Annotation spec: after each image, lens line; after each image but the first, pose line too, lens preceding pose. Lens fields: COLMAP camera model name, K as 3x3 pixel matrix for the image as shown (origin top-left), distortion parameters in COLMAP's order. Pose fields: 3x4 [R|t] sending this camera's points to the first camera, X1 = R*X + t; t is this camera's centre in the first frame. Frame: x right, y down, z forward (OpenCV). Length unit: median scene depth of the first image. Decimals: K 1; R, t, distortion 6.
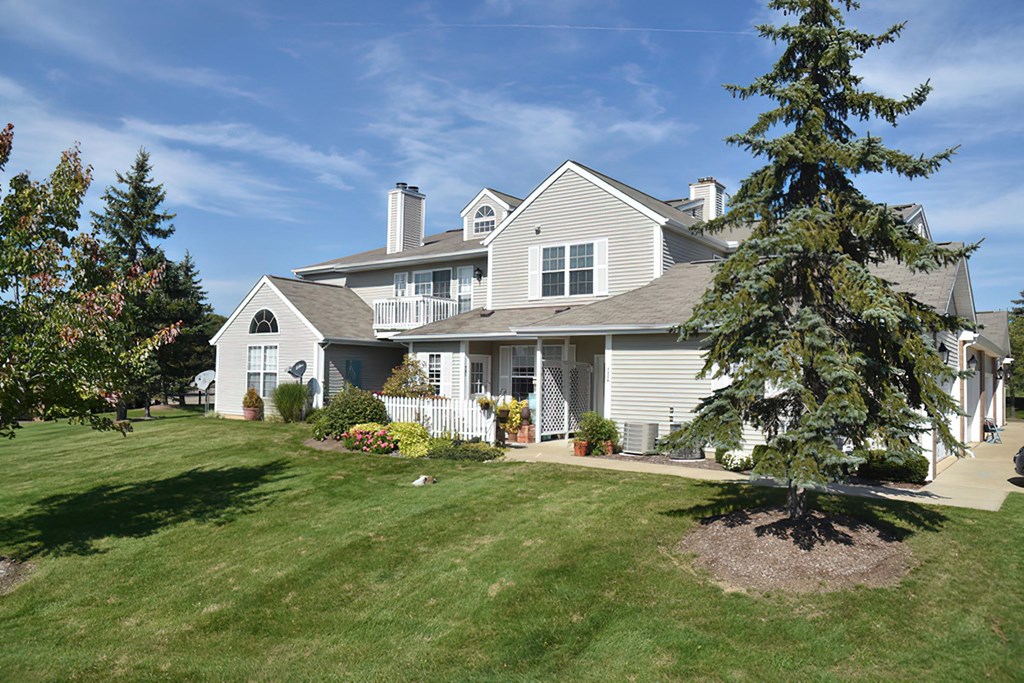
lens RADIAL K [[761.7, 0, 512.1], [0, 761.7, 356.5], [0, 0, 1]] dist [-0.144437, 0.137316]
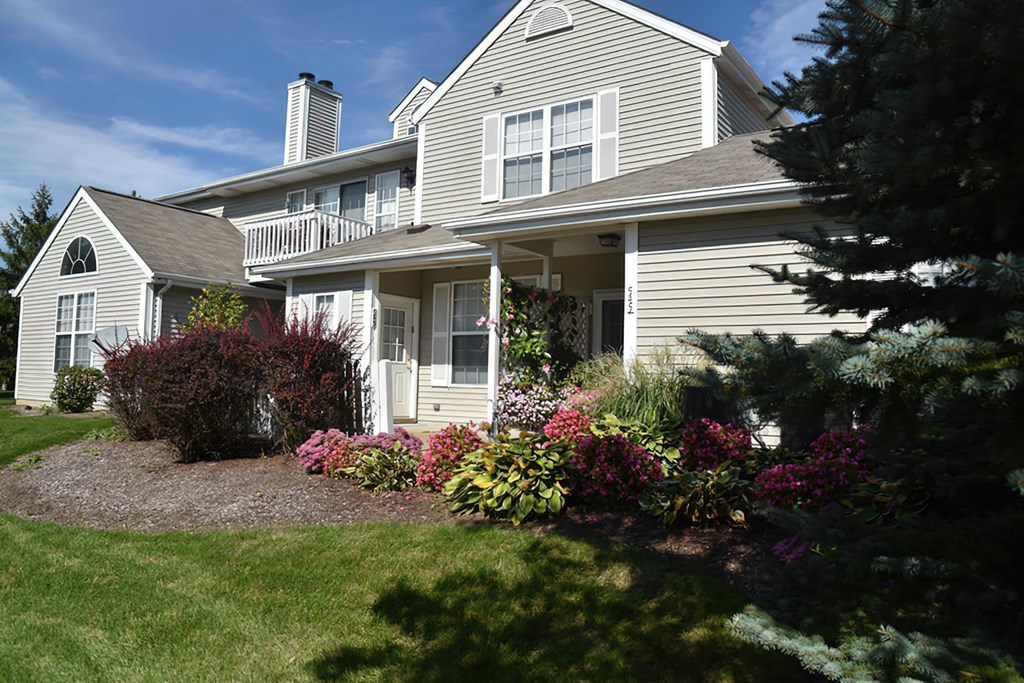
lens RADIAL K [[761.7, 0, 512.1], [0, 761.7, 356.5], [0, 0, 1]] dist [-0.144437, 0.137316]
pose [[0.999184, 0.009223, 0.039322, 0.022625], [-0.008679, 0.999864, -0.013989, 0.051357], [-0.039446, 0.013636, 0.999129, 0.393731]]
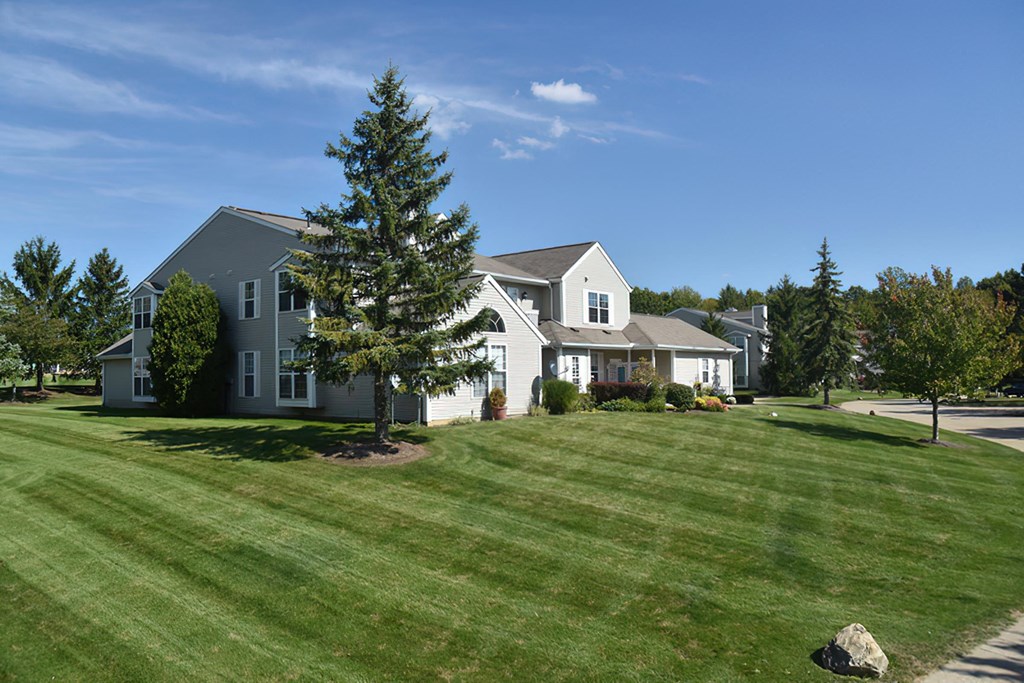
lens RADIAL K [[761.7, 0, 512.1], [0, 761.7, 356.5], [0, 0, 1]] dist [-0.144437, 0.137316]
pose [[0.044618, 0.010651, 0.998947, -1.501977], [-0.016307, 0.999818, -0.009932, 0.012129], [-0.998871, -0.015847, 0.044784, 1.039711]]
